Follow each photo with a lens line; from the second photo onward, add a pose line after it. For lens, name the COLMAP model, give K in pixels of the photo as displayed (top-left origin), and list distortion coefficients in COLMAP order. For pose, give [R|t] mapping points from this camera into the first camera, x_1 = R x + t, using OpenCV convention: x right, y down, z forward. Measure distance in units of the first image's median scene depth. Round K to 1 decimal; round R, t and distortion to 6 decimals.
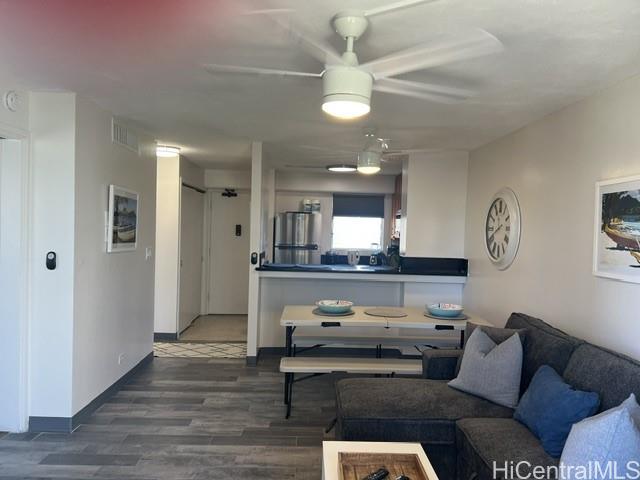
lens RADIAL K [[473.0, 0, 322.9], [0, 473.0, 244.6], [0, 0, 1]] dist [0.066118, -0.085766]
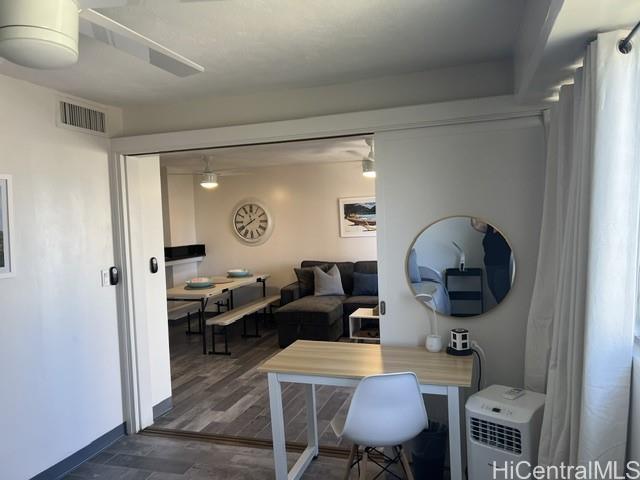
lens RADIAL K [[473.0, 0, 322.9], [0, 473.0, 244.6], [0, 0, 1]] dist [0.066118, -0.085766]
pose [[0.321233, -0.083707, 0.943293, -1.439761], [0.078452, 0.995014, 0.061581, -0.044953], [-0.943745, 0.054222, 0.326198, 0.254202]]
